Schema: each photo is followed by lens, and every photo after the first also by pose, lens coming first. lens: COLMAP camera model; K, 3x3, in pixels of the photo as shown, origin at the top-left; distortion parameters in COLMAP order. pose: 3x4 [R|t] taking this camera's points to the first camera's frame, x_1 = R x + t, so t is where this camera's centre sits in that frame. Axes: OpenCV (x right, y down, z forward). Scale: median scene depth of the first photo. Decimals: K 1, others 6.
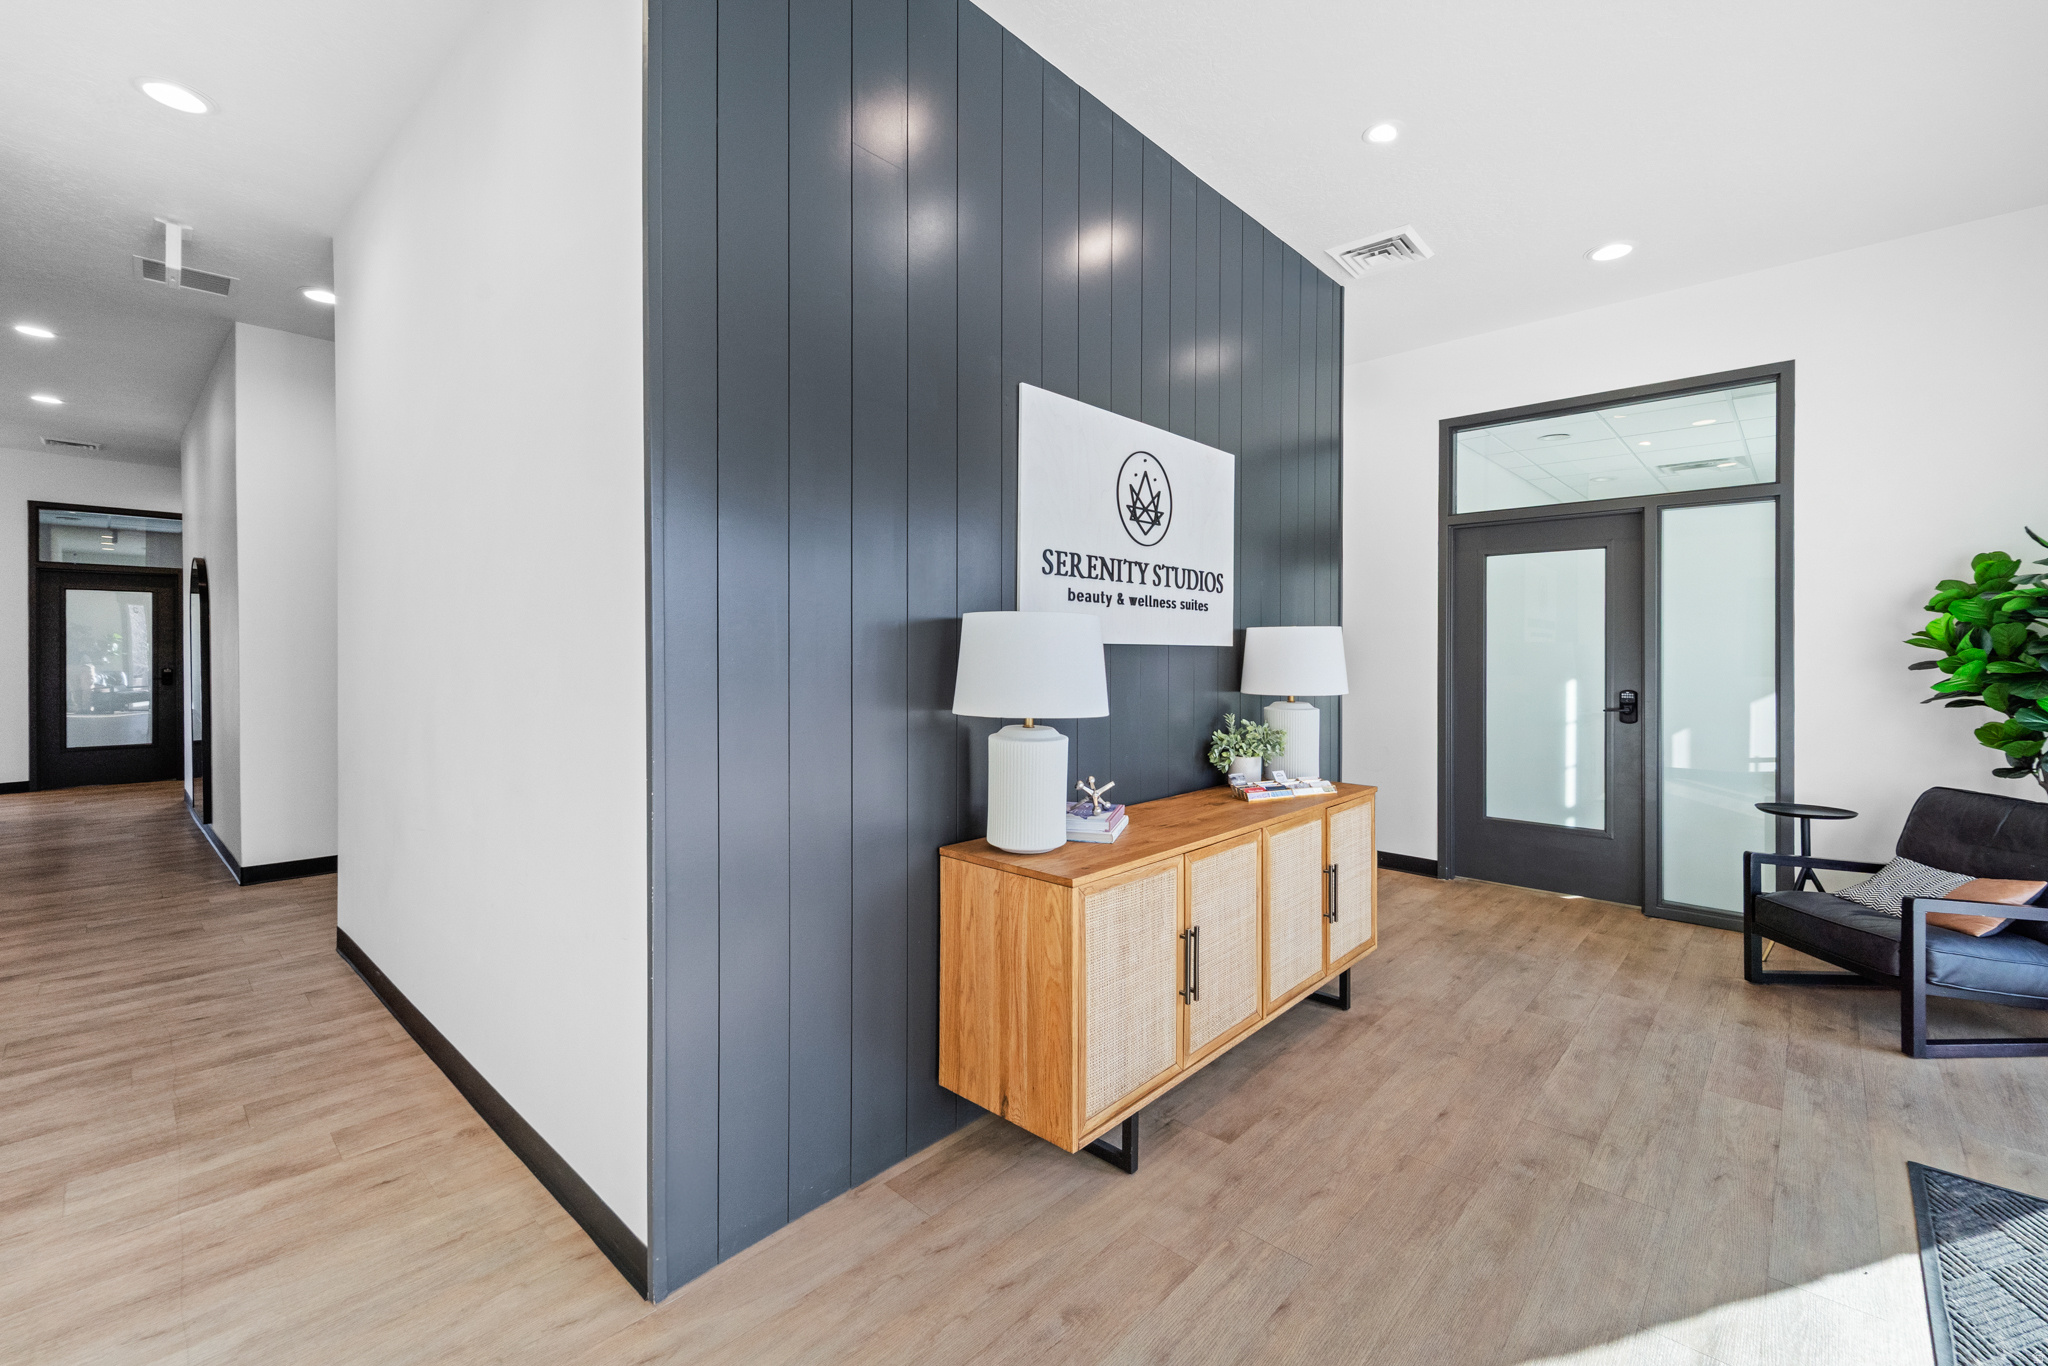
lens RADIAL K [[854.2, 0, 1045.6], [0, 854.2, 654.9], [0, 0, 1]] dist [0.003976, 0.000245]
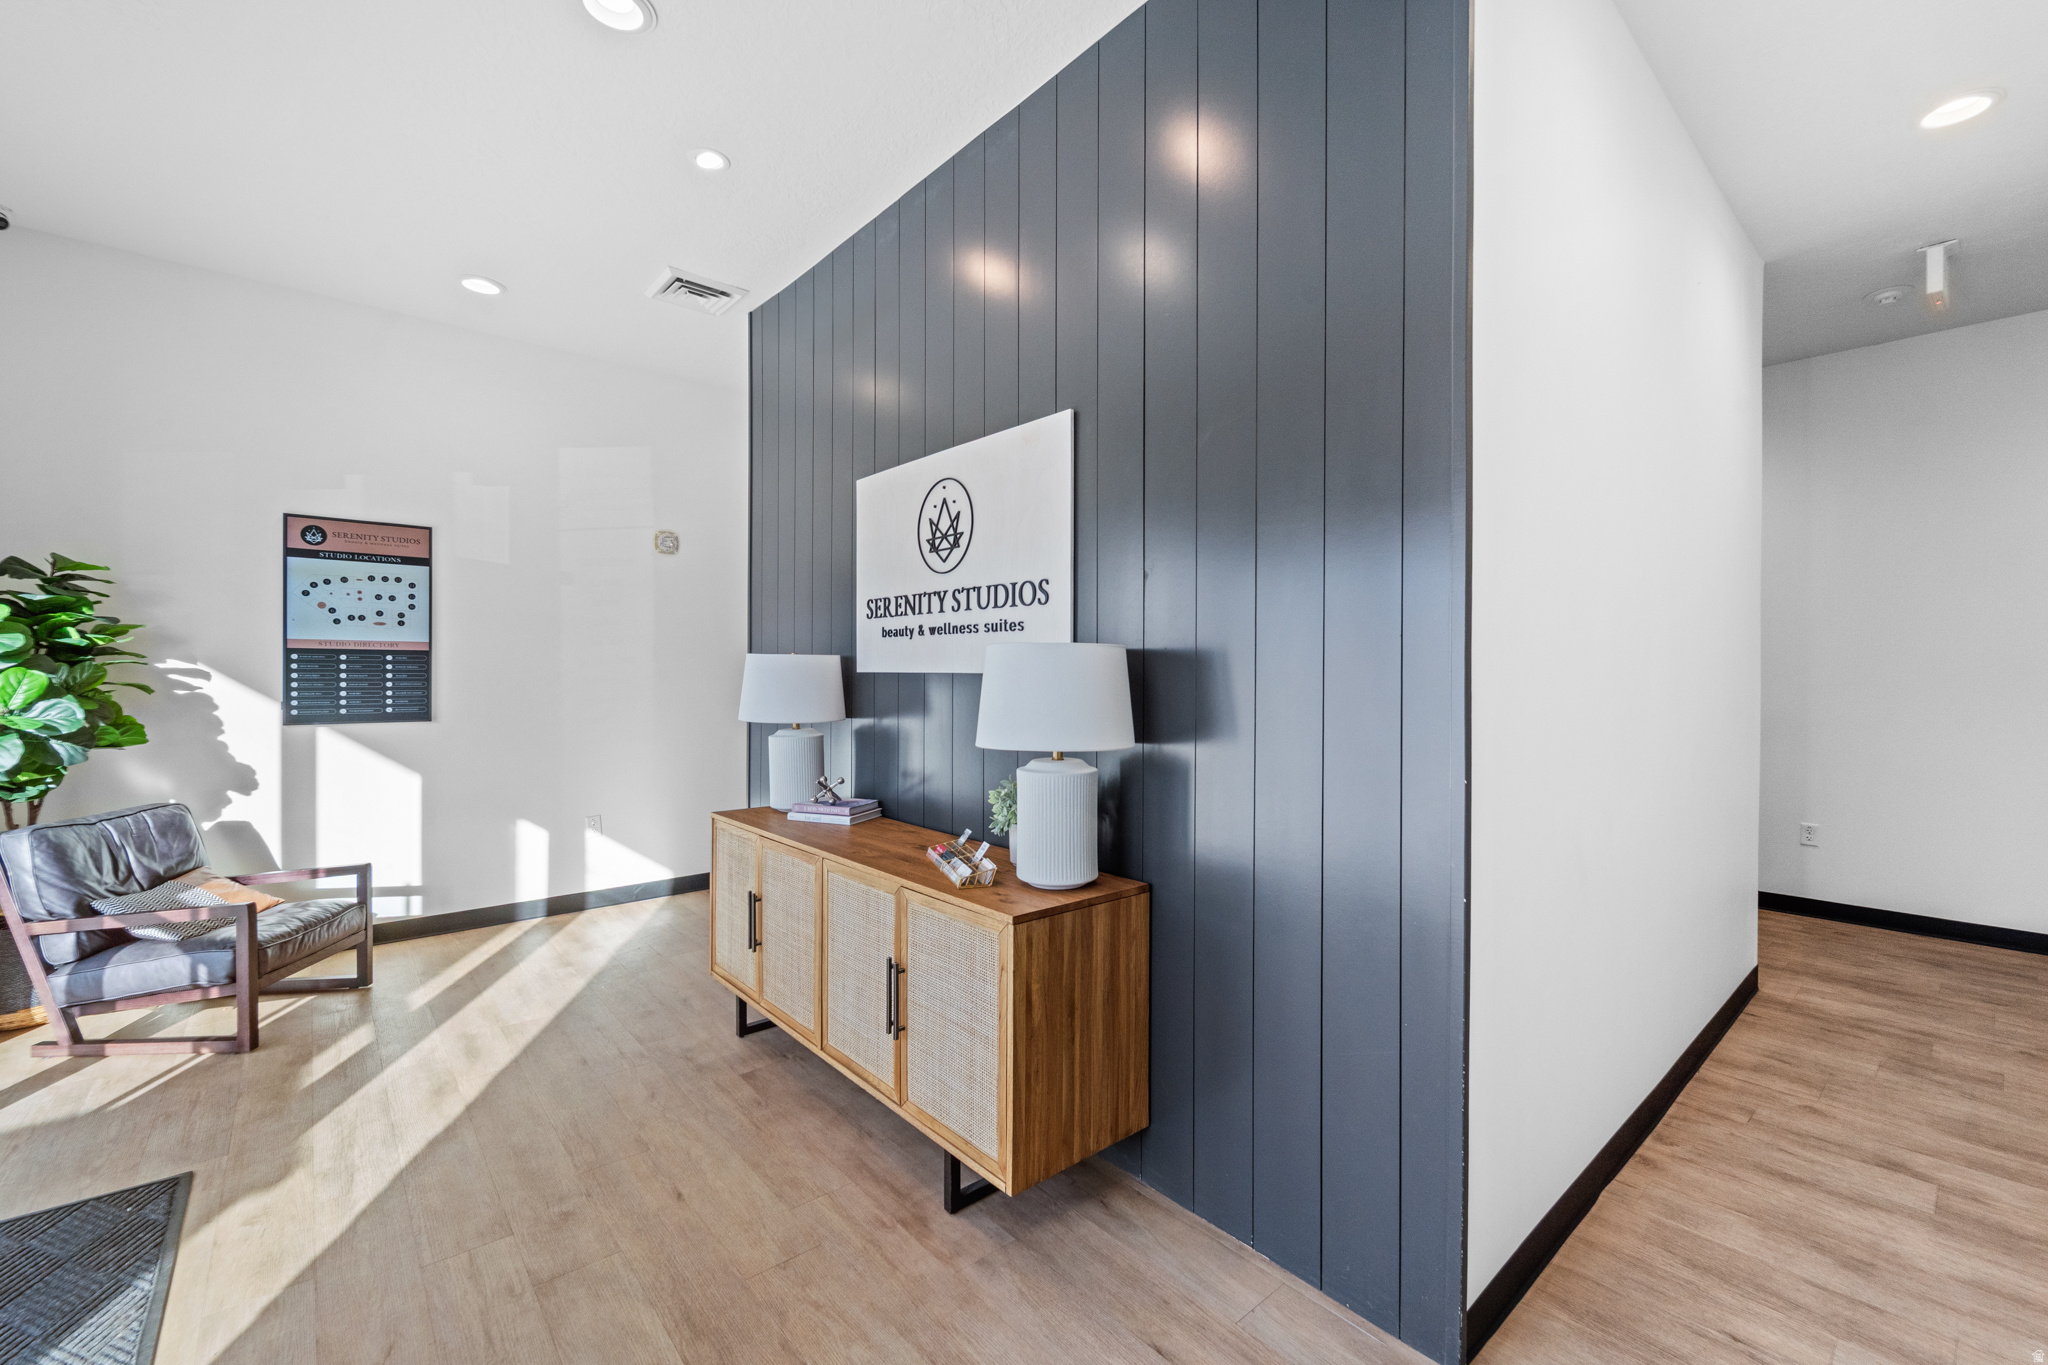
lens RADIAL K [[854.2, 0, 1020.4], [0, 854.2, 678.4], [0, 0, 1]] dist [0.003976, 0.000245]
pose [[-0.135308, -0.000085, -0.990804, 1.104773], [-0.011942, 0.999927, 0.001545, -0.008651], [0.990732, 0.012042, -0.135299, 1.244737]]
